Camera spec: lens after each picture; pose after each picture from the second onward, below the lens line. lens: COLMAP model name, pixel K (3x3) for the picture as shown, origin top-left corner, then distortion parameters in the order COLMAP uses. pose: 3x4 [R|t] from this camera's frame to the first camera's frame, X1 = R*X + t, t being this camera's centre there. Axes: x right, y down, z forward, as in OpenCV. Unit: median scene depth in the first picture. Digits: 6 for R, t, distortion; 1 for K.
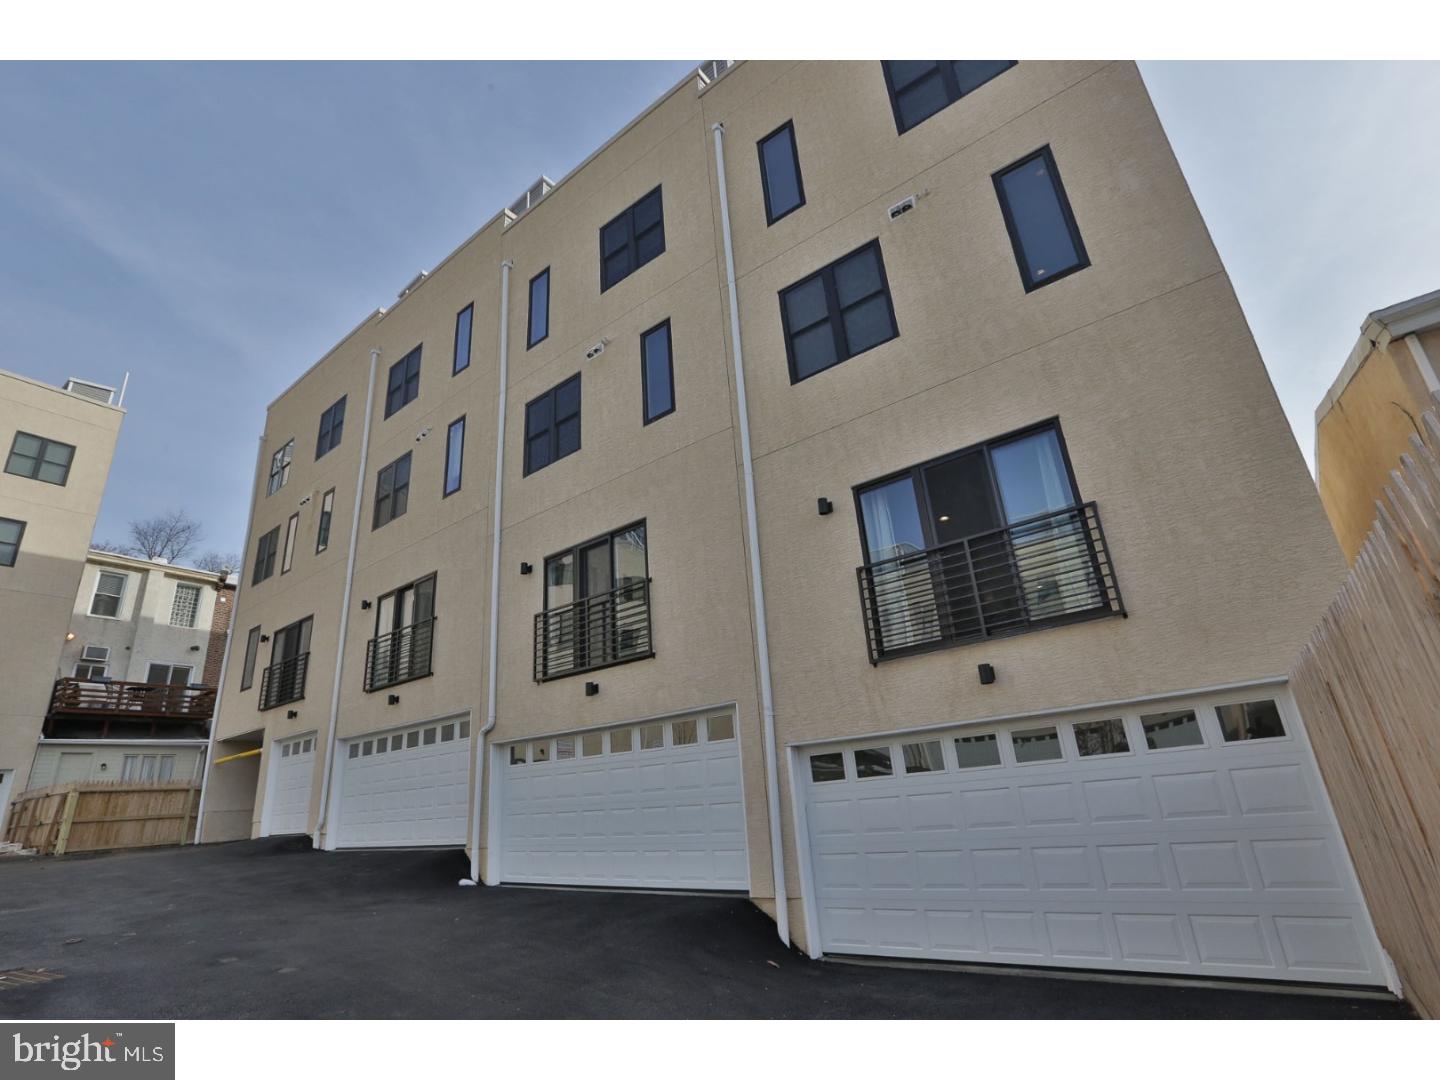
lens RADIAL K [[693.5, 0, 720.0], [0, 693.5, 540.0], [0, 0, 1]] dist [-0.055576, 0.020320]
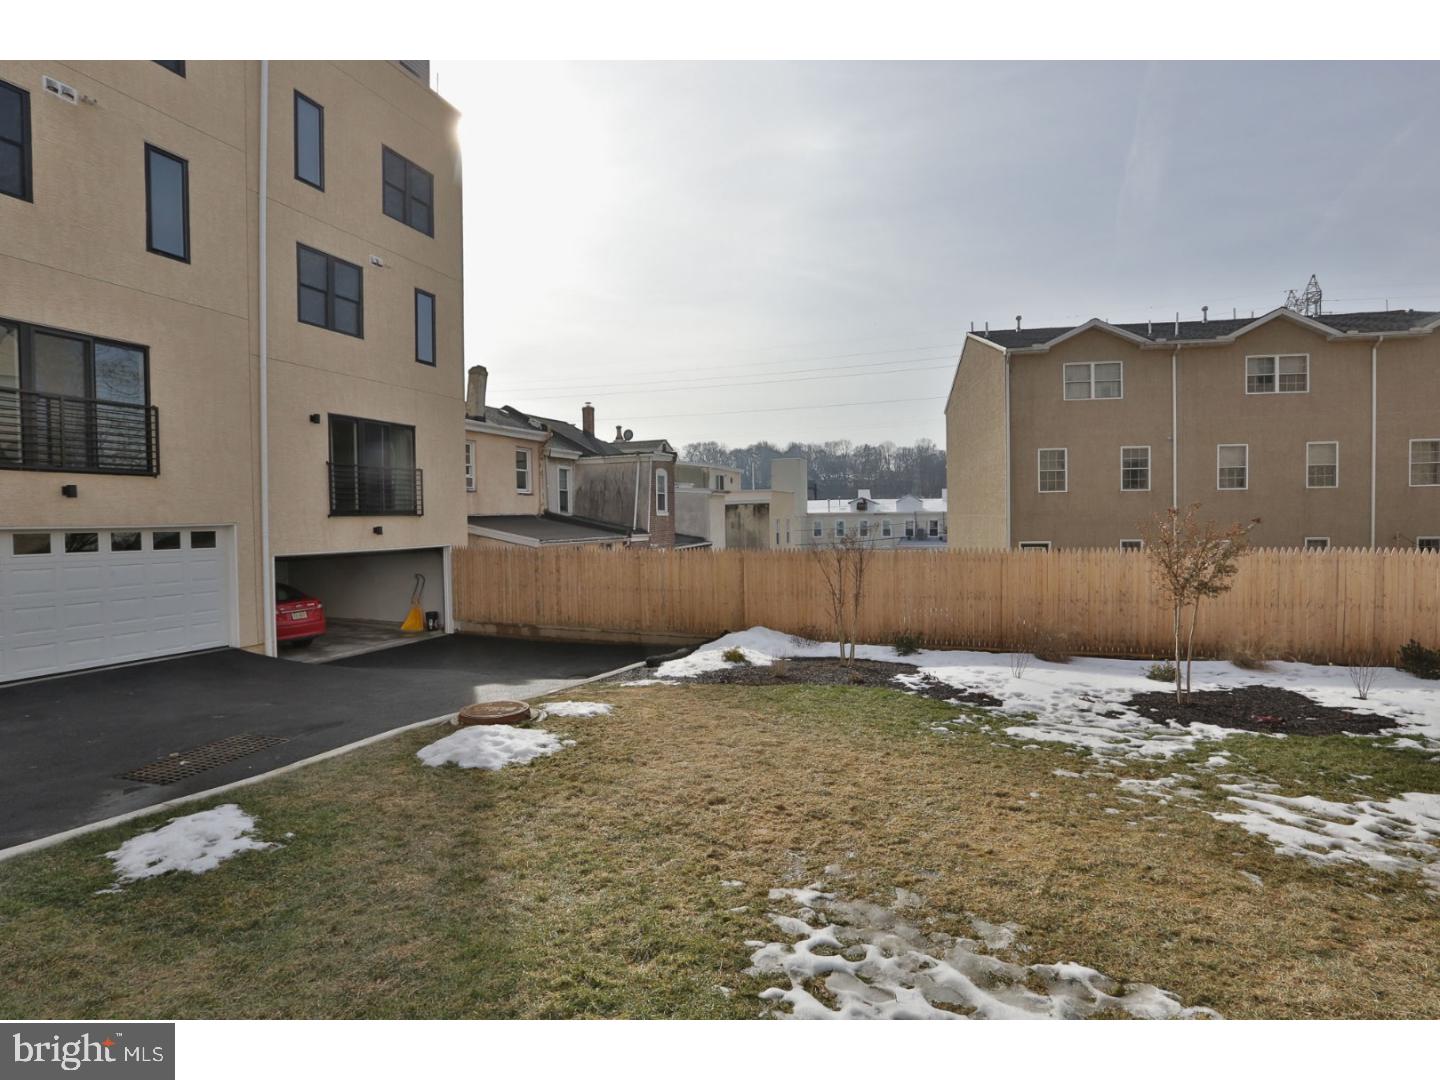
lens RADIAL K [[693.5, 0, 720.0], [0, 693.5, 540.0], [0, 0, 1]] dist [-0.055576, 0.020320]
pose [[-0.265308, 0.071420, 0.961515, -1.571970], [-0.281920, 0.947923, -0.148200, 0.187388], [-0.922027, -0.310388, -0.231356, 0.385324]]
